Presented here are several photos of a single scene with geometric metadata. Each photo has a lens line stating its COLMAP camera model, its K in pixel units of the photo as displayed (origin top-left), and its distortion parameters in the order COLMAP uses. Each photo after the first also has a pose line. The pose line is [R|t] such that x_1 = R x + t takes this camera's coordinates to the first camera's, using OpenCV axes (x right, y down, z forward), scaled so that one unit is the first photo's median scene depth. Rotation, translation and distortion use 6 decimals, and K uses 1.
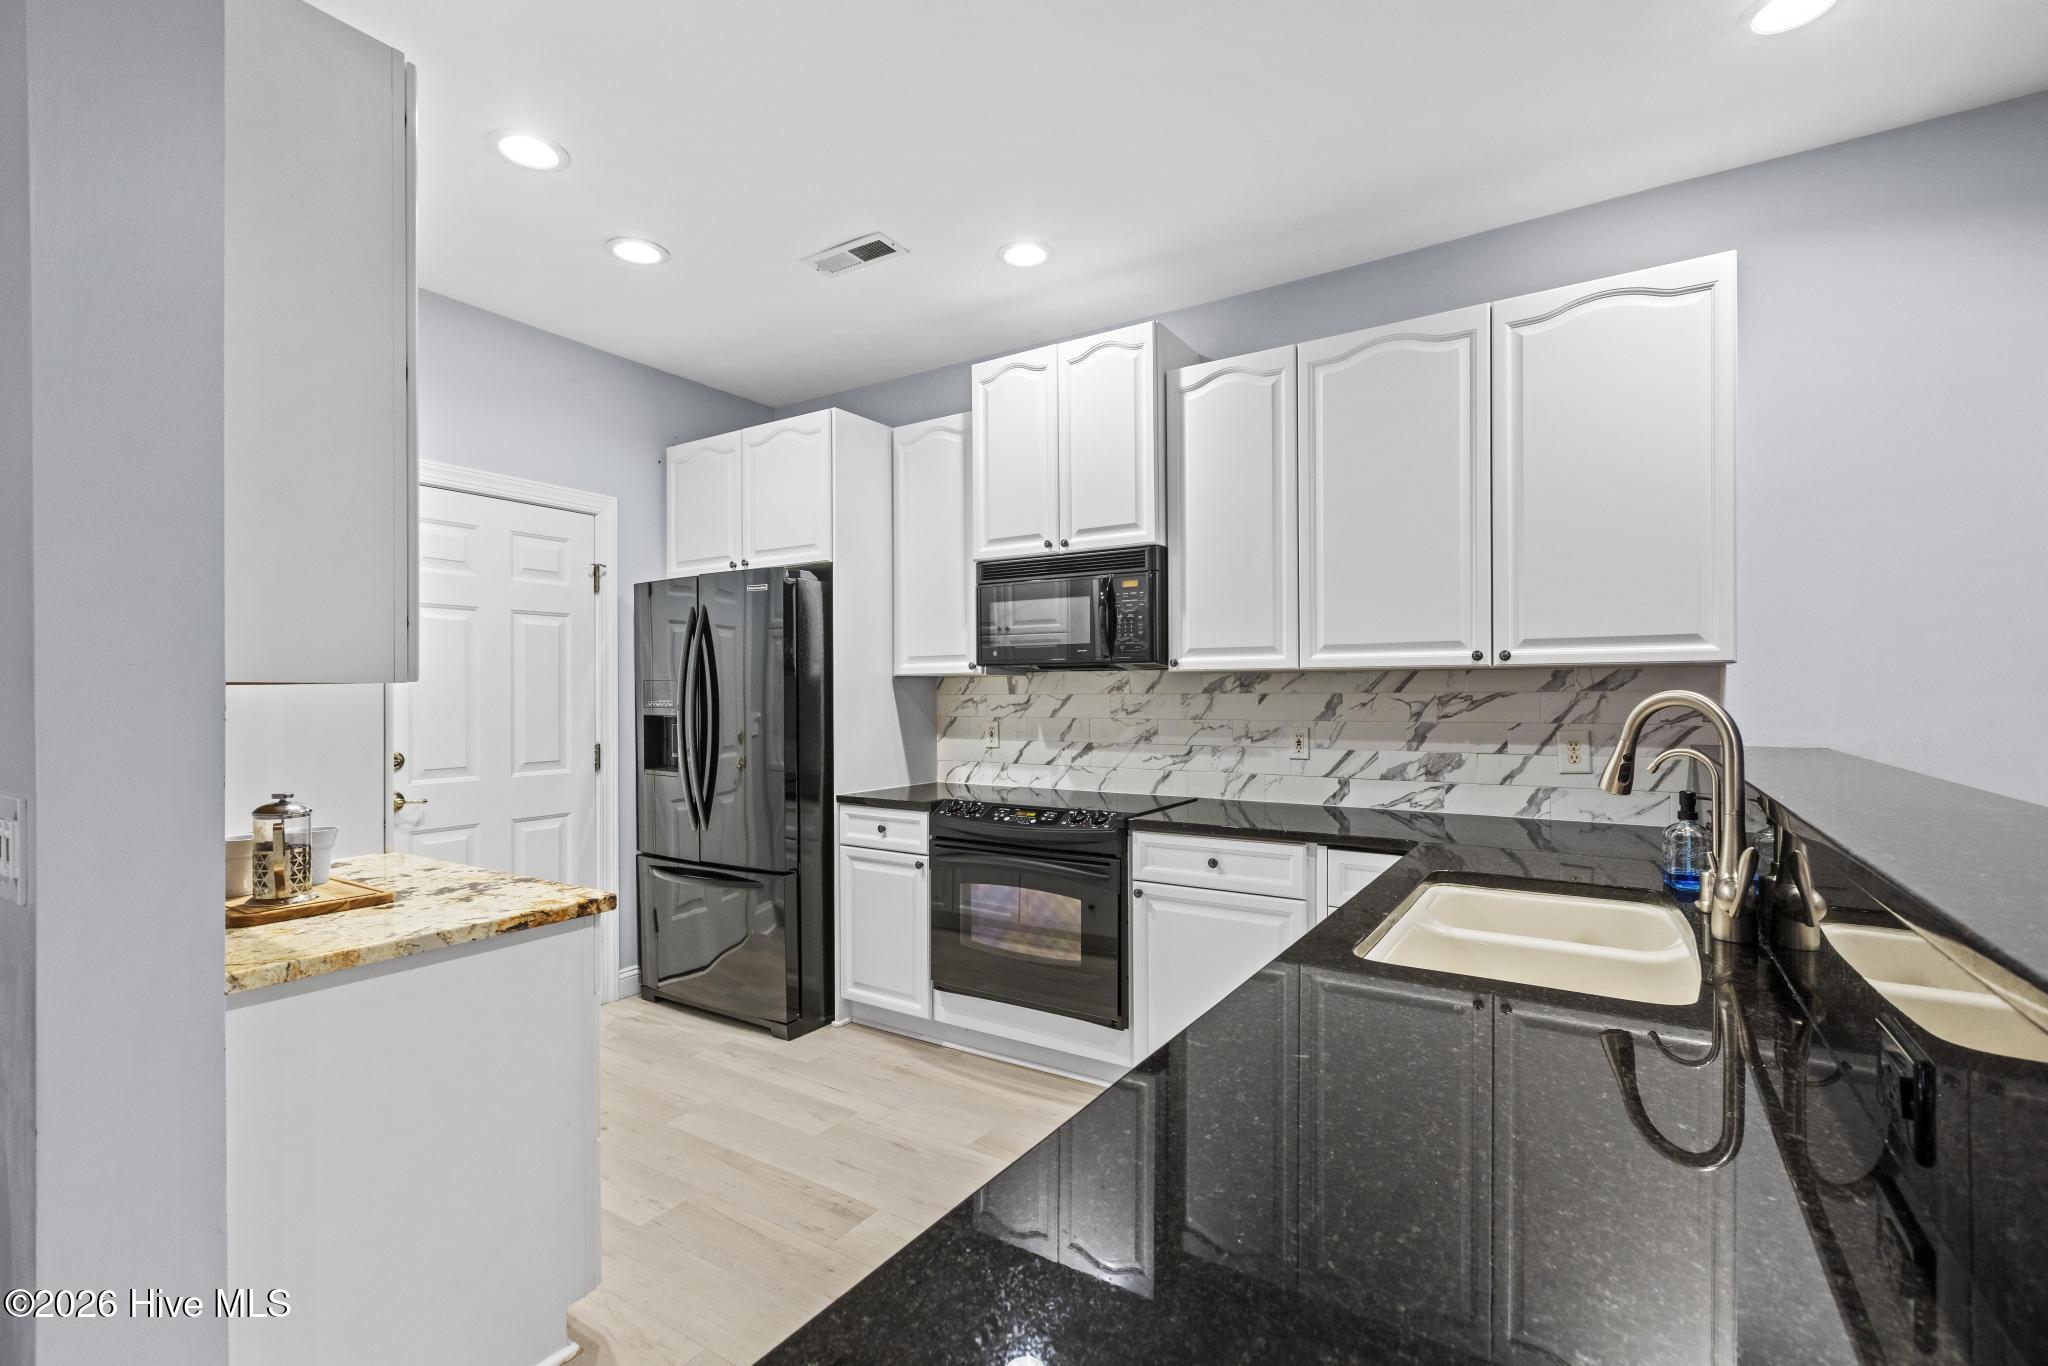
lens RADIAL K [[912.1, 0, 1024.8], [0, 912.1, 697.6], [0, 0, 1]] dist [0.002124, -0.001038]
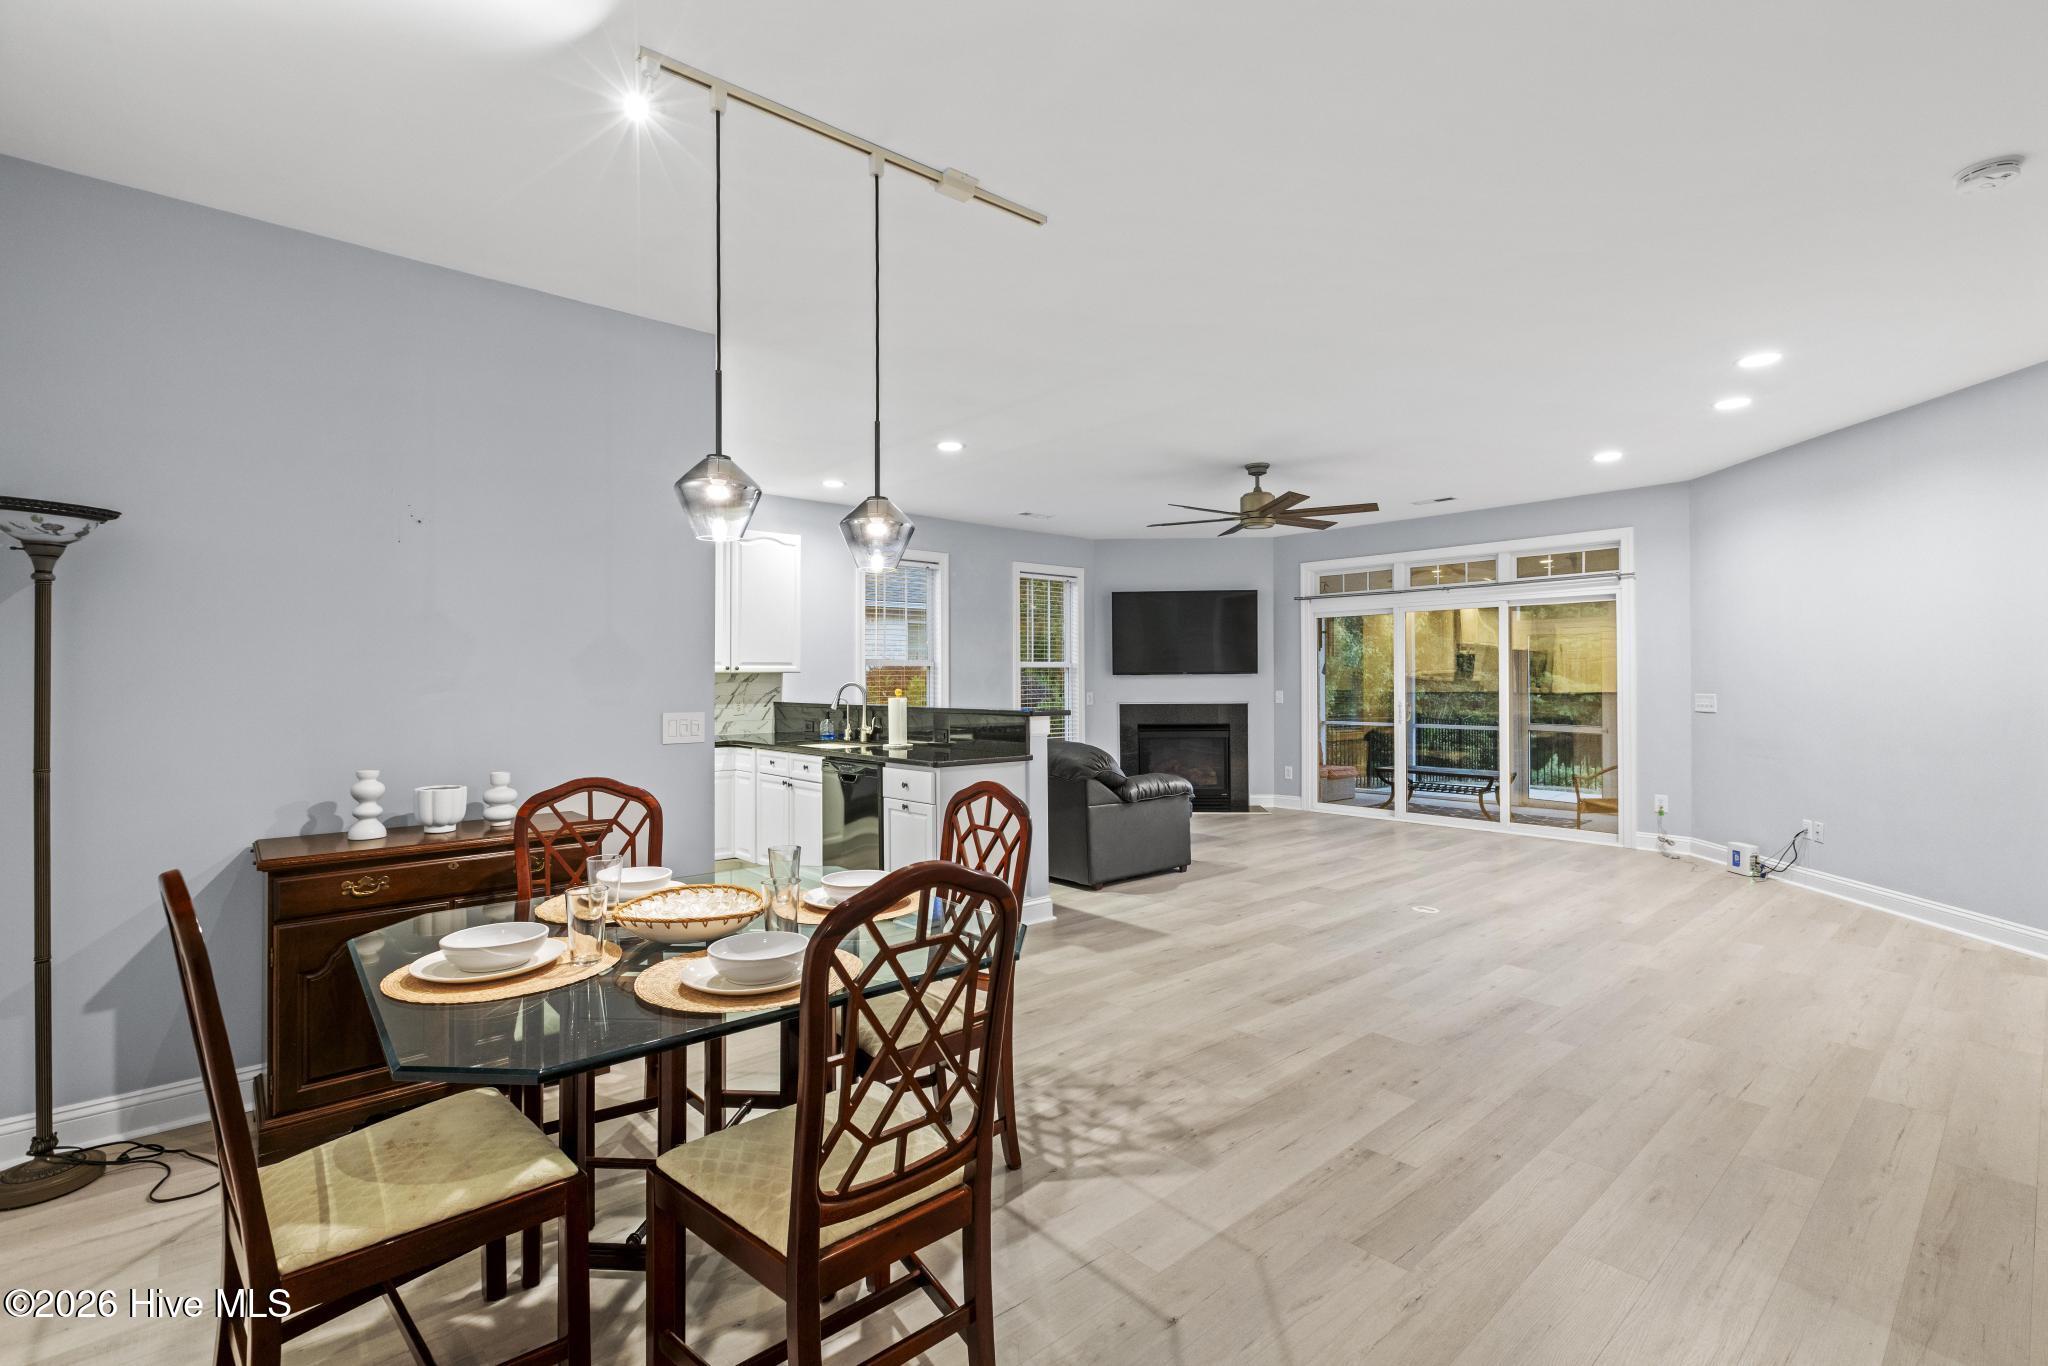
lens RADIAL K [[912.1, 0, 1036.6], [0, 912.1, 675.8], [0, 0, 1]] dist [0.002124, -0.001038]
pose [[0.268866, 0.006680, 0.963155, -1.349161], [0.008397, 0.999922, -0.009279, 0.004724], [-0.963141, 0.010582, 0.268788, -0.385752]]
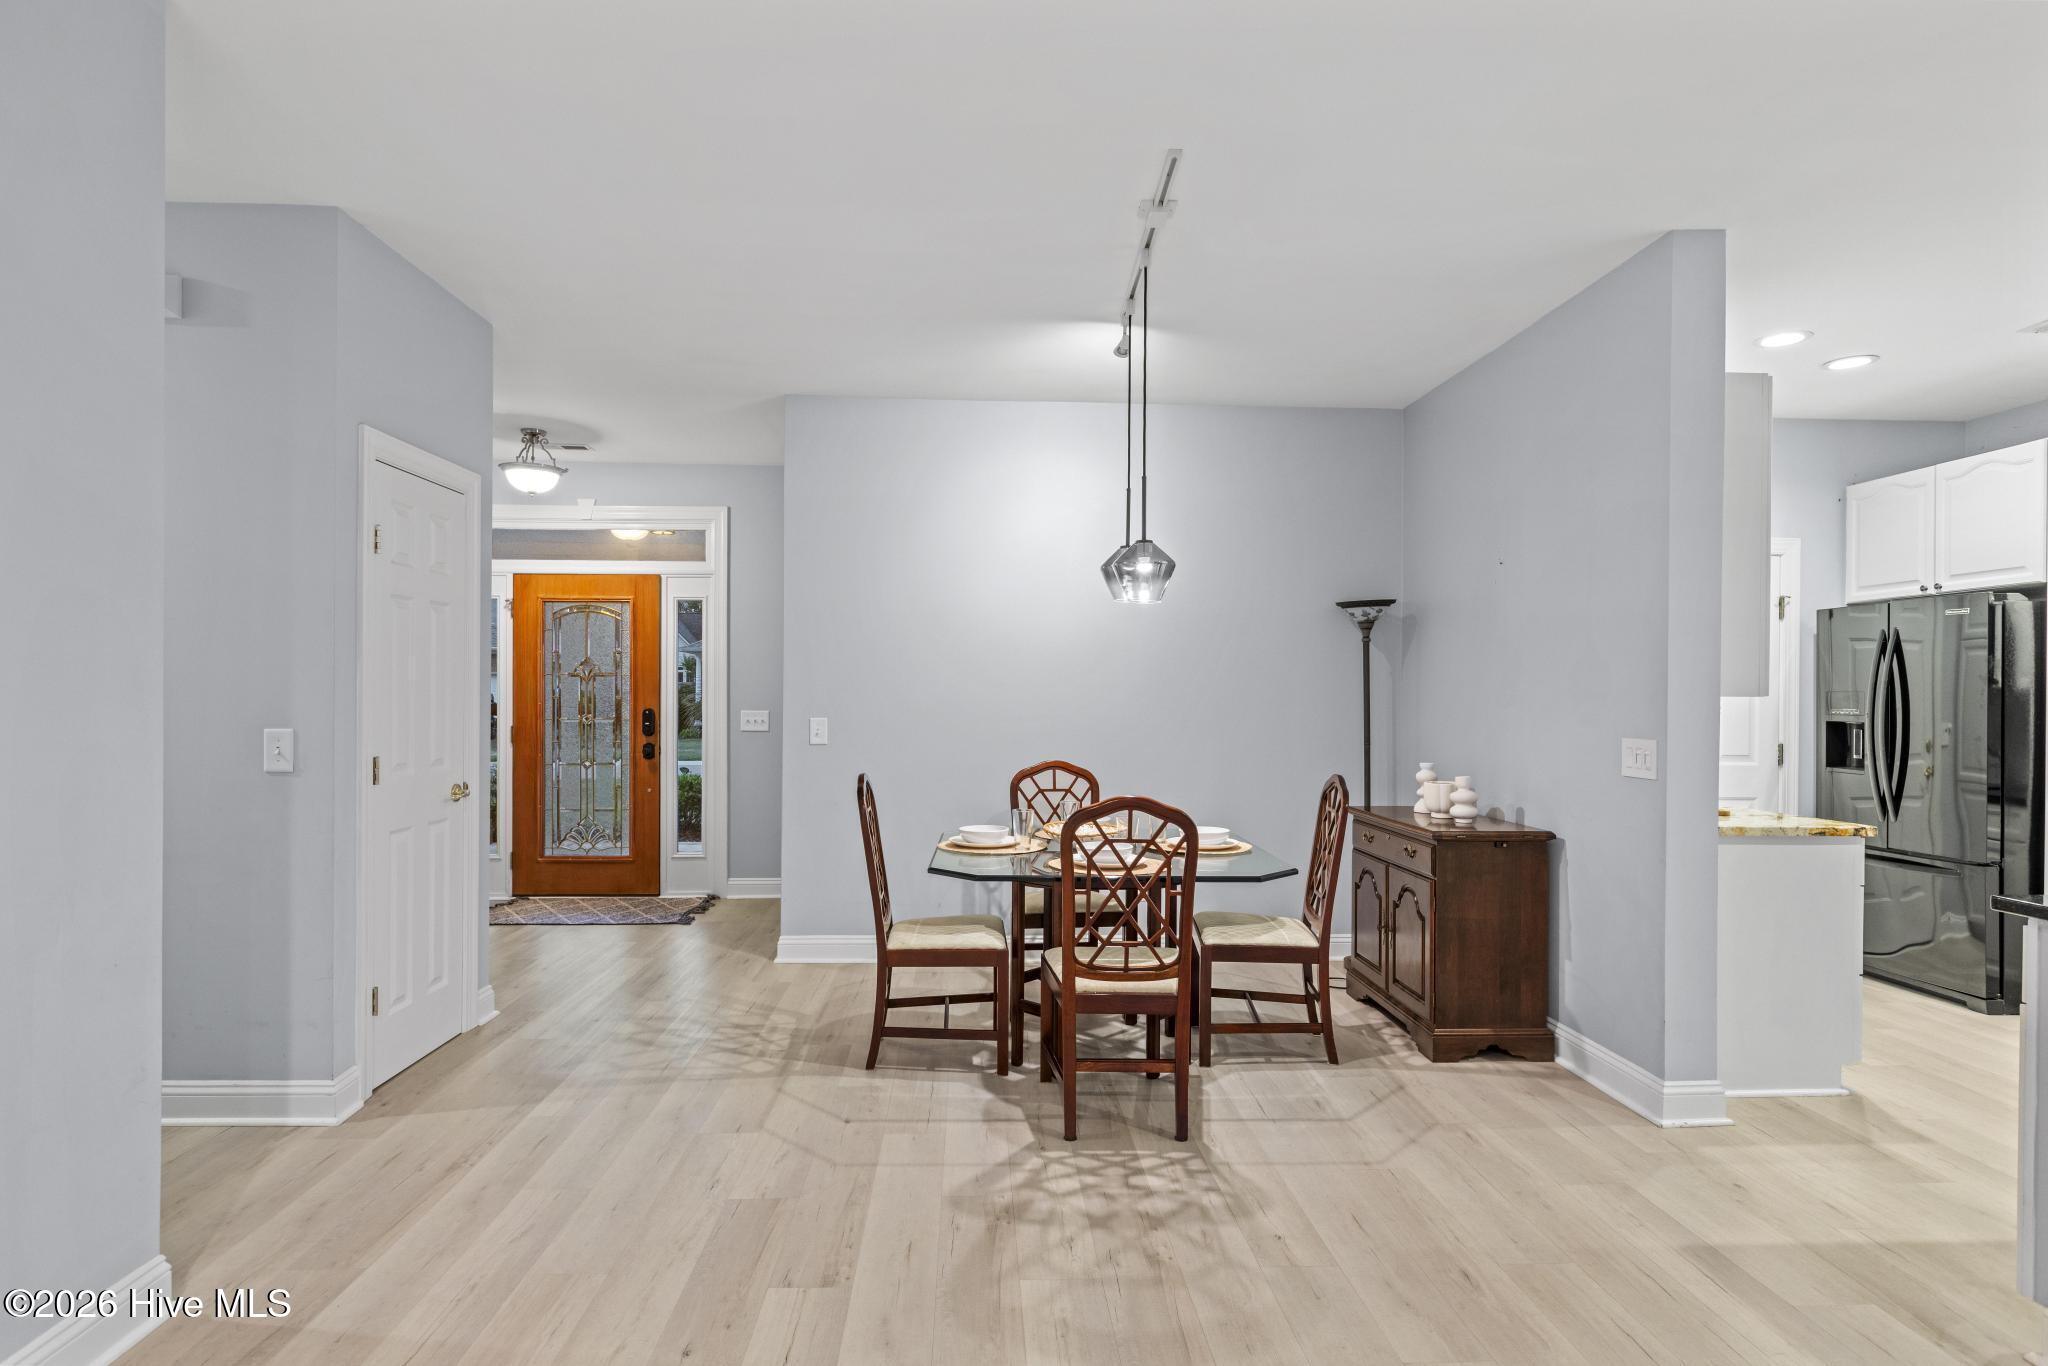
lens RADIAL K [[1067.9, 0, 1017.0], [0, 1067.9, 689.5], [0, 0, 1]] dist [0.001202, -0.001177]
pose [[0.576449, 0.004179, -0.817122, 0.125689], [-0.015994, 0.999853, -0.006170, 0.004143], [0.816976, 0.016625, 0.576431, -0.761207]]
